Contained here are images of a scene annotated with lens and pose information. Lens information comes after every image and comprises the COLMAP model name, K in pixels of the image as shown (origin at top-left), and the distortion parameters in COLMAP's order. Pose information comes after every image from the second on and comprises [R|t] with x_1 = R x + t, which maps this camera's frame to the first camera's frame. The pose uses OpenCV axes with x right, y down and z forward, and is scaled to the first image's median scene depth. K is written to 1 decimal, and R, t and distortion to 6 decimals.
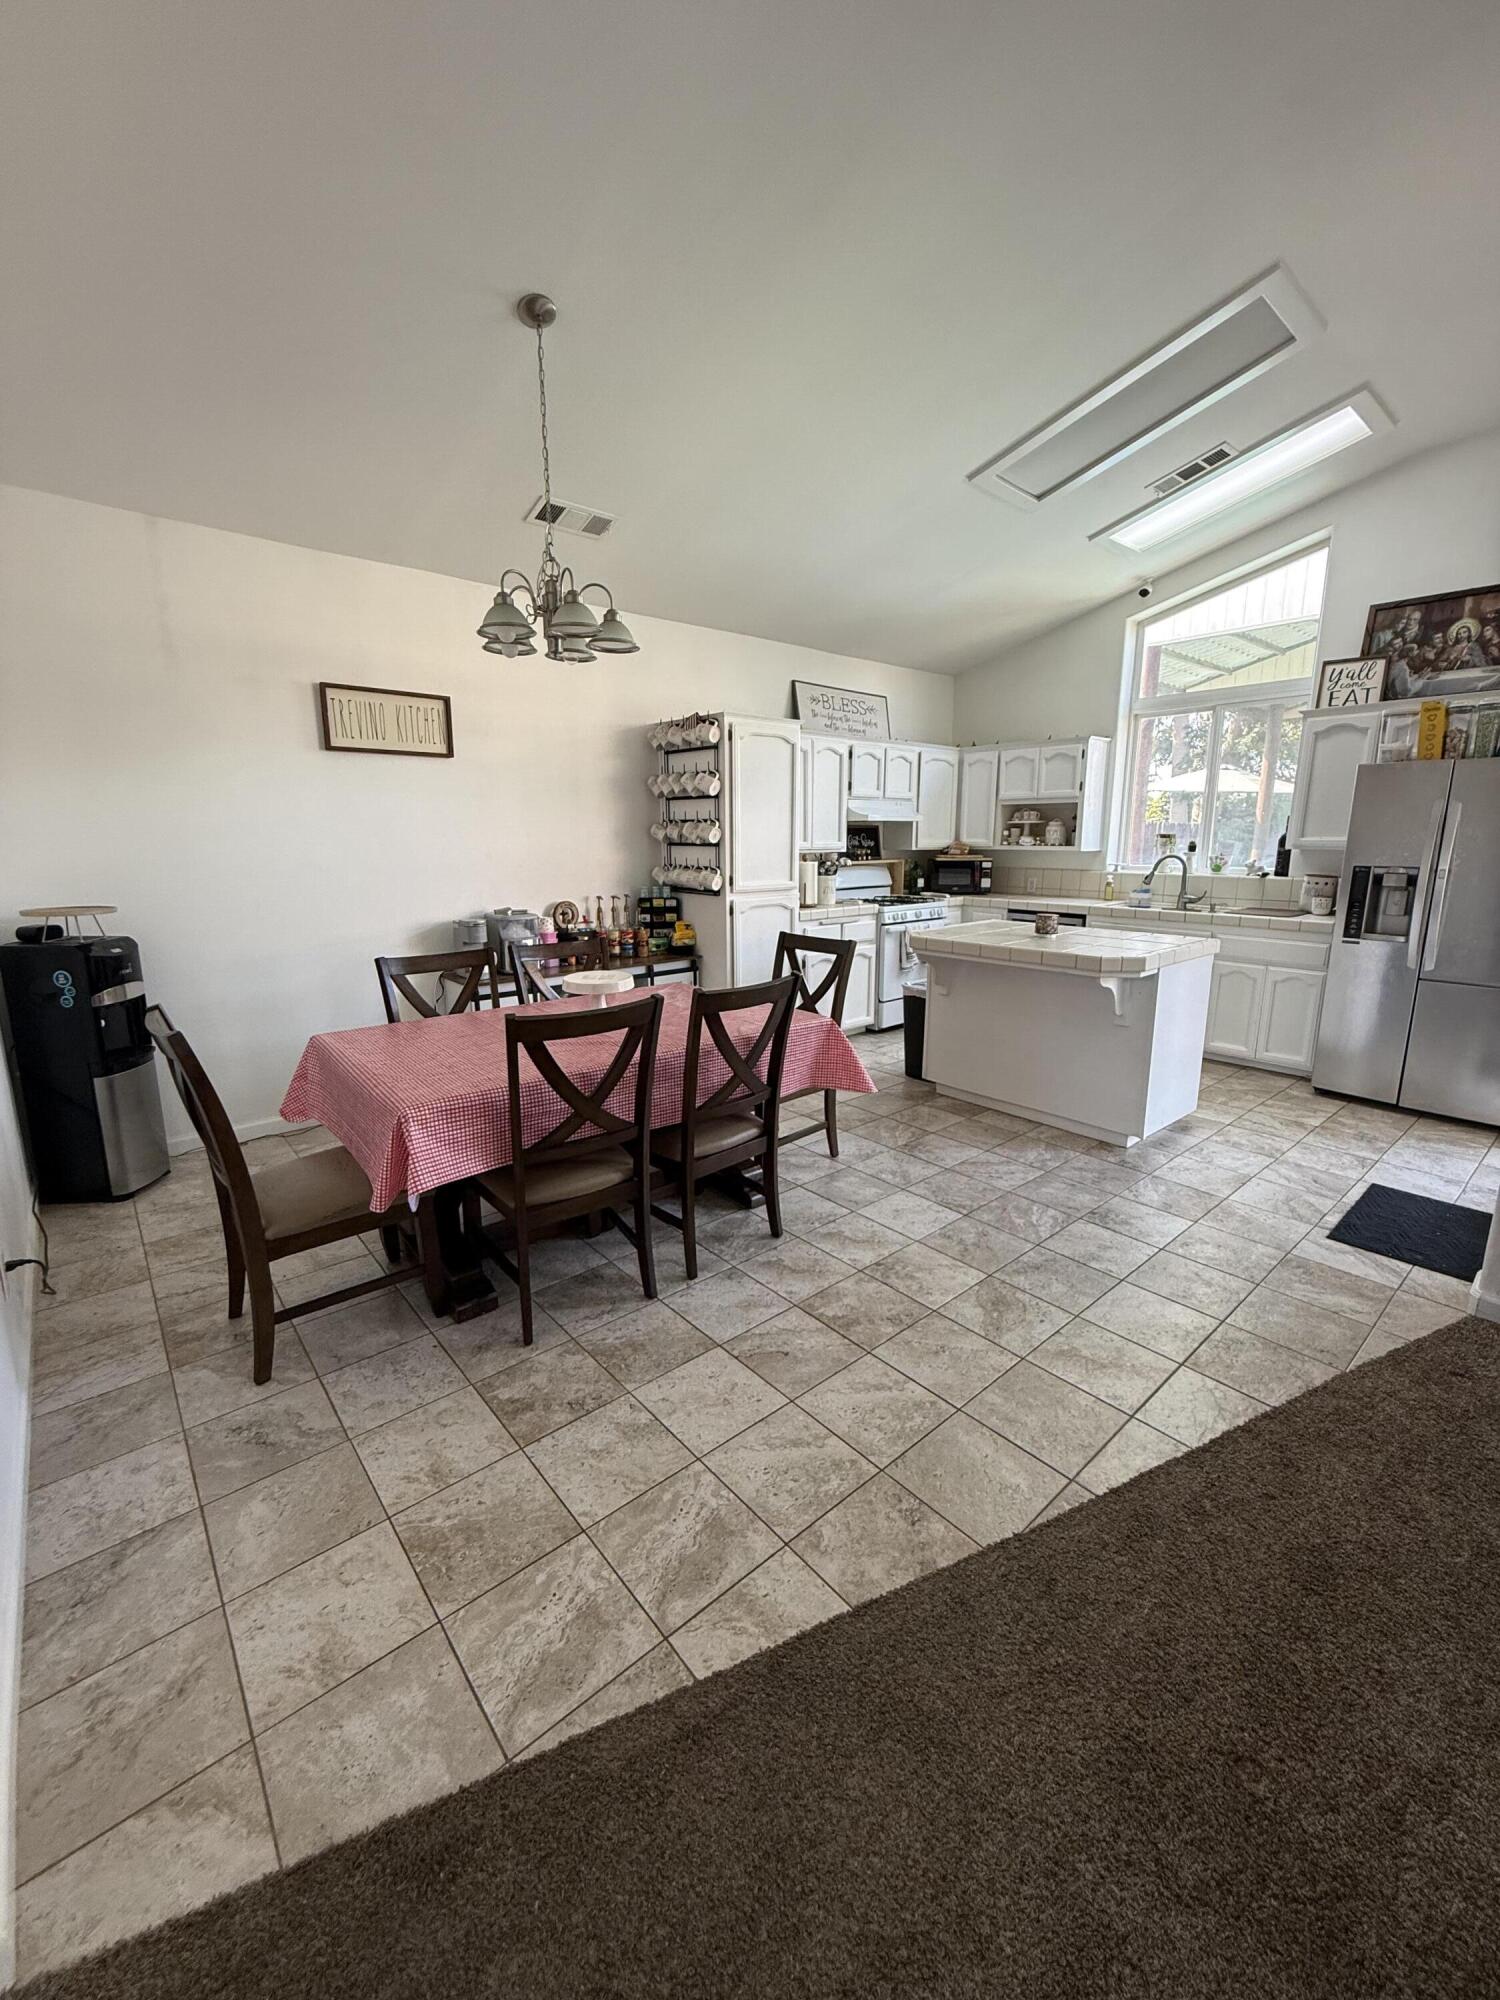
lens RADIAL K [[796.2, 0, 751.7], [0, 796.2, 995.4], [0, 0, 1]] dist [0.001583, -0.000131]
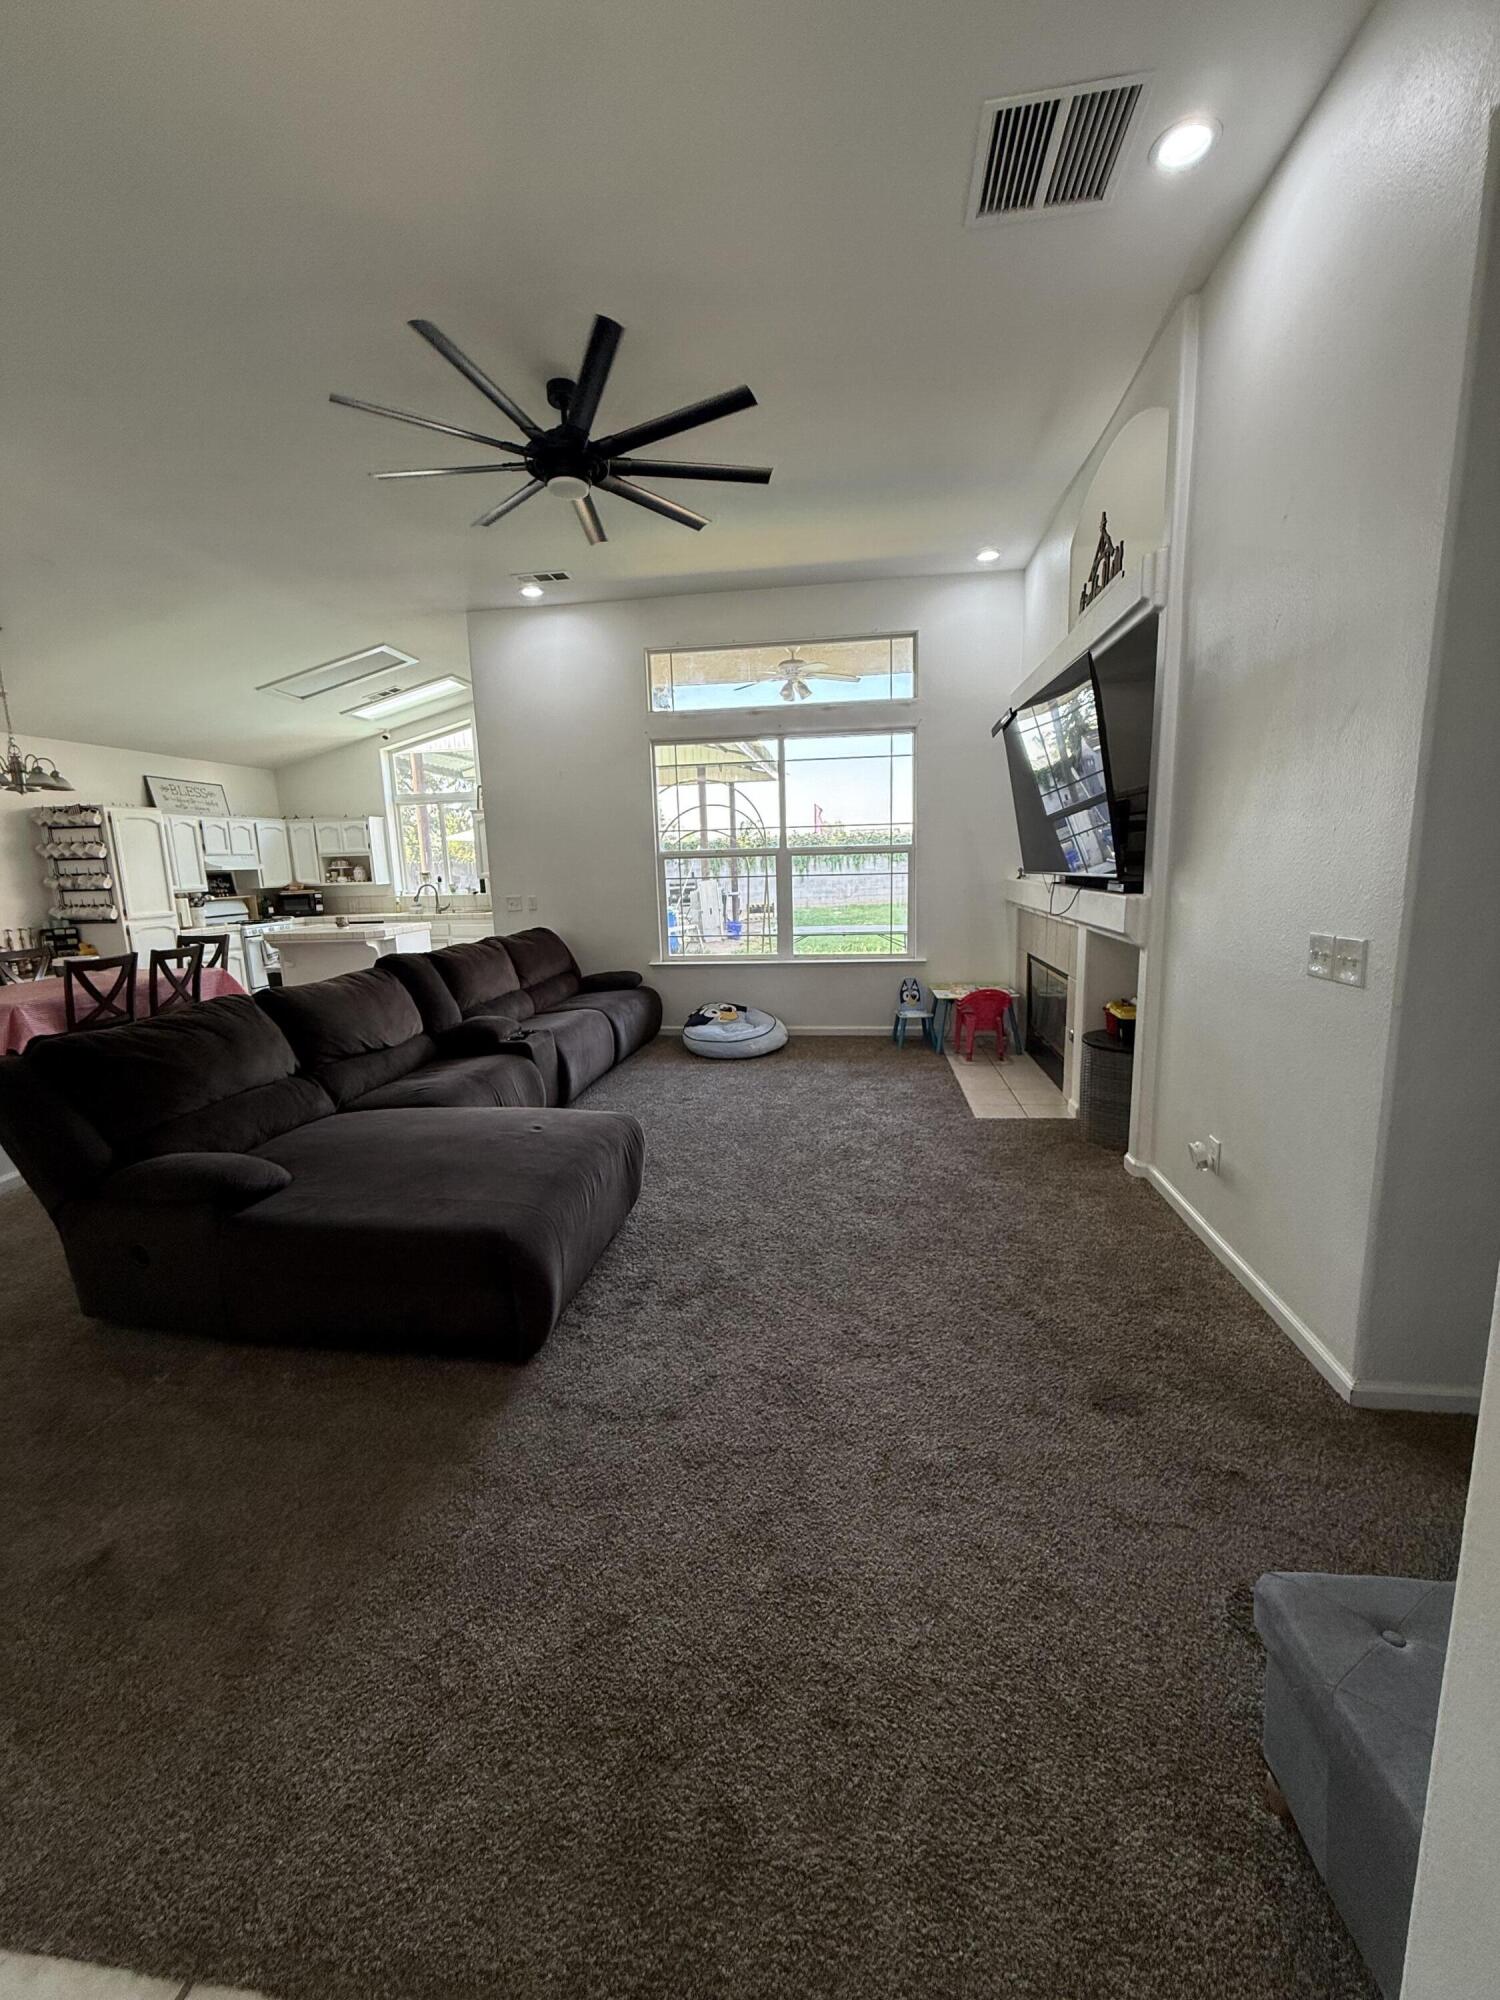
lens RADIAL K [[796.6, 0, 750.9], [0, 796.6, 997.1], [0, 0, 1]] dist [0.000253, 0.000141]
pose [[0.743840, -0.133070, 0.654976, -0.158108], [0.160600, 0.986854, 0.018107, 0.184708], [-0.648775, 0.091720, 0.755433, -0.935626]]
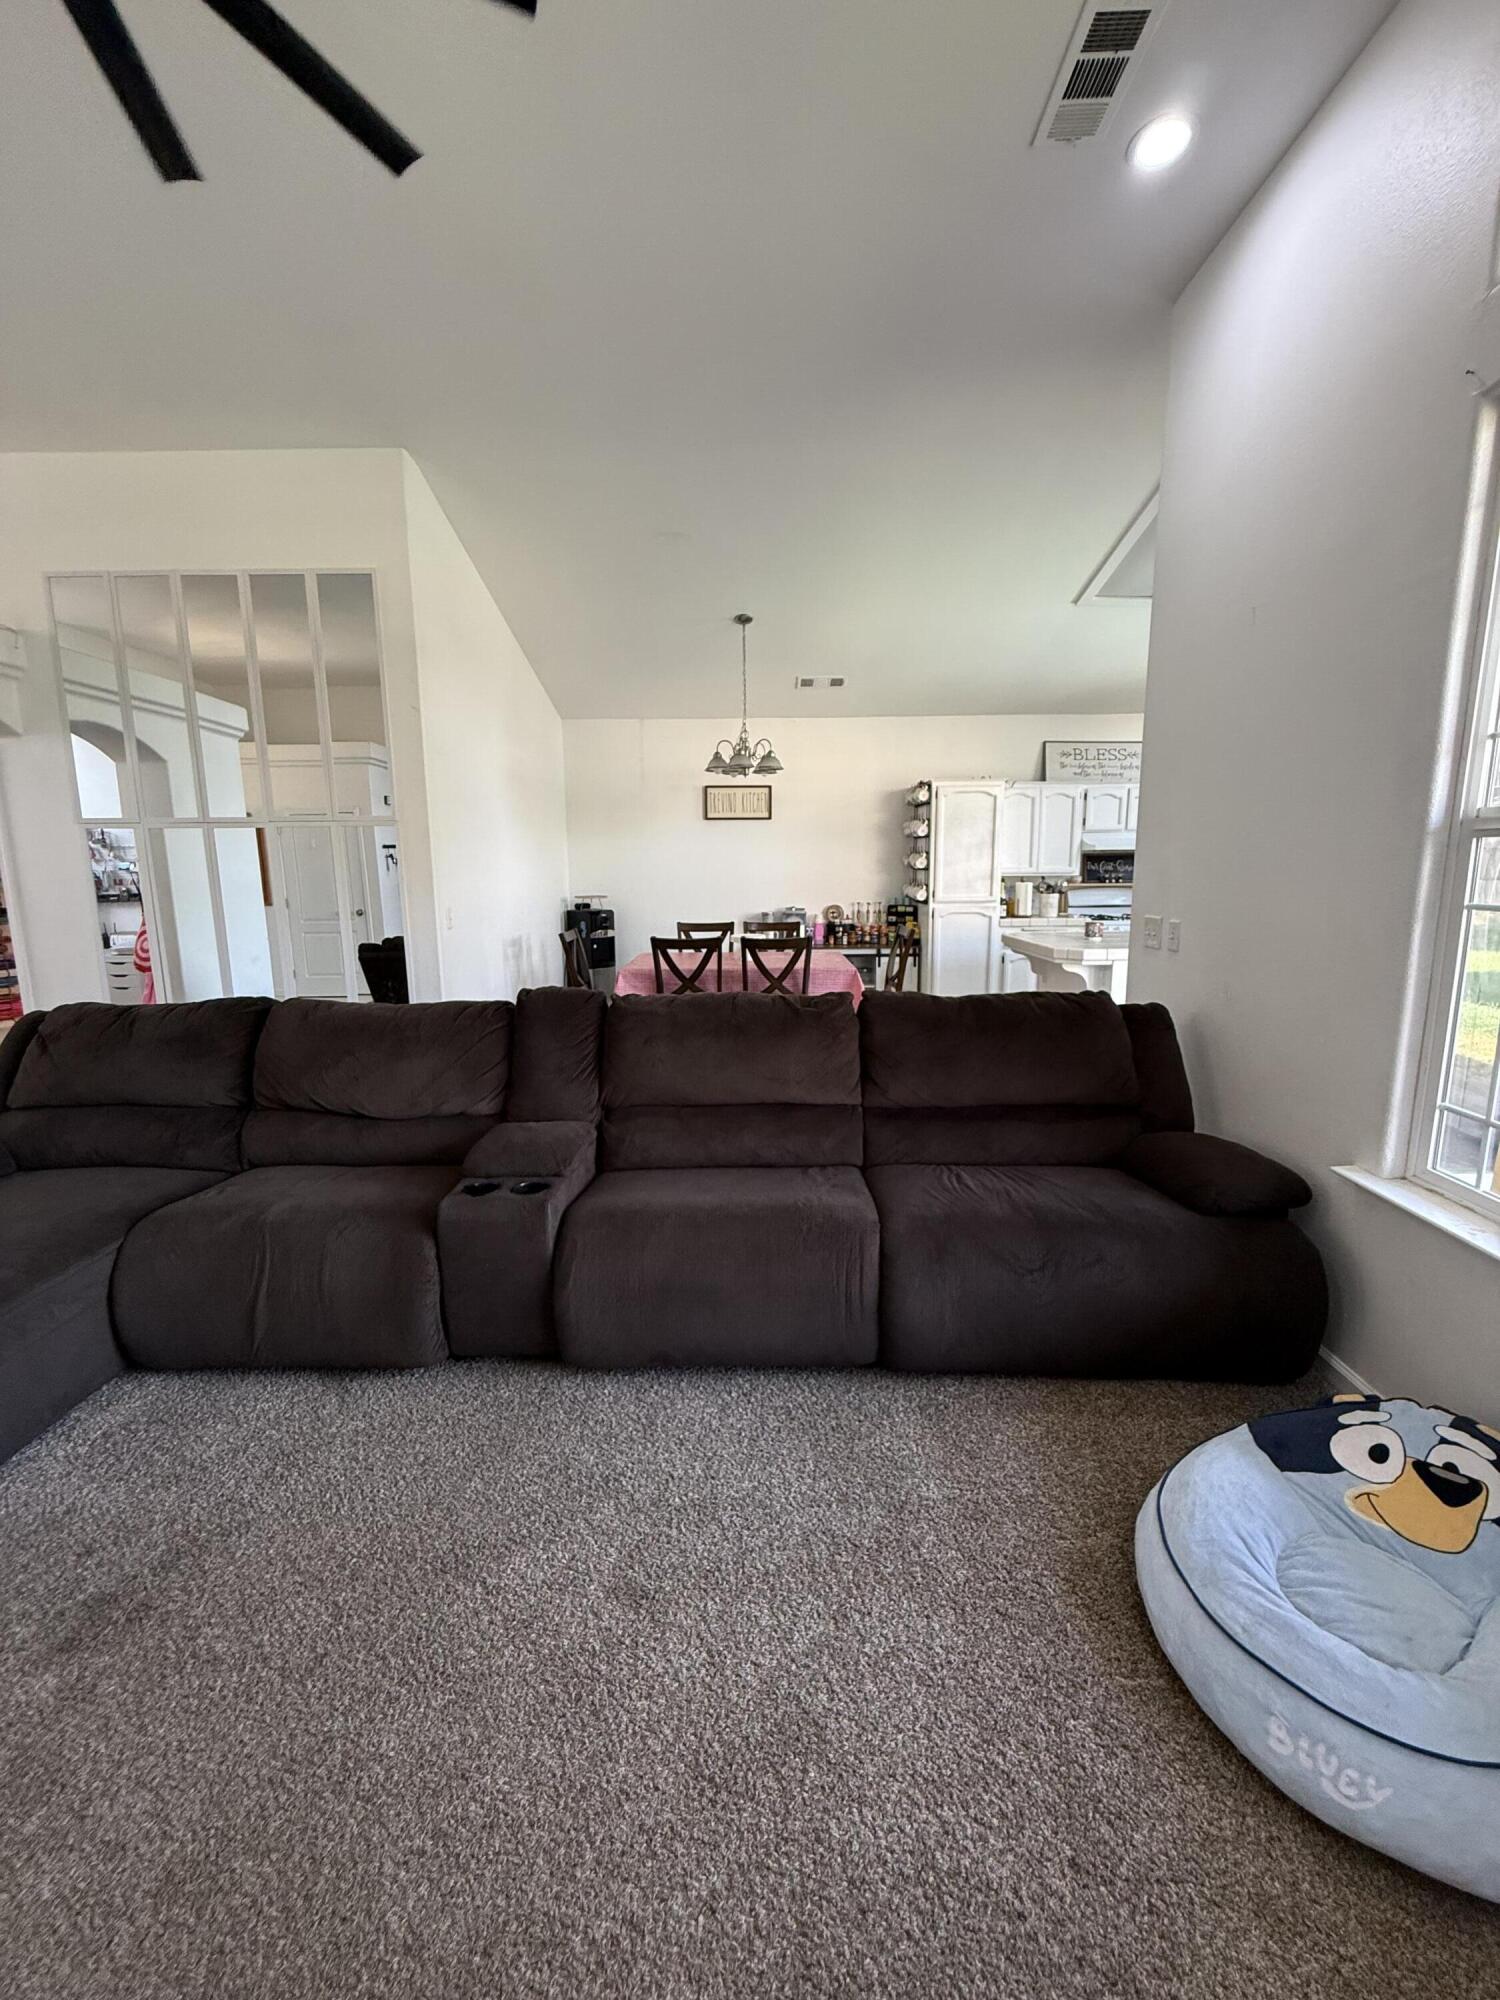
lens RADIAL K [[797.6, 0, 750.8], [0, 797.6, 996.9], [0, 0, 1]] dist [-0.001941, 0.000210]
pose [[0.755969, 0.104986, -0.646134, 0.687219], [-0.123842, 0.992168, 0.016316, 0.058629], [0.642786, 0.067684, 0.763050, -0.304694]]
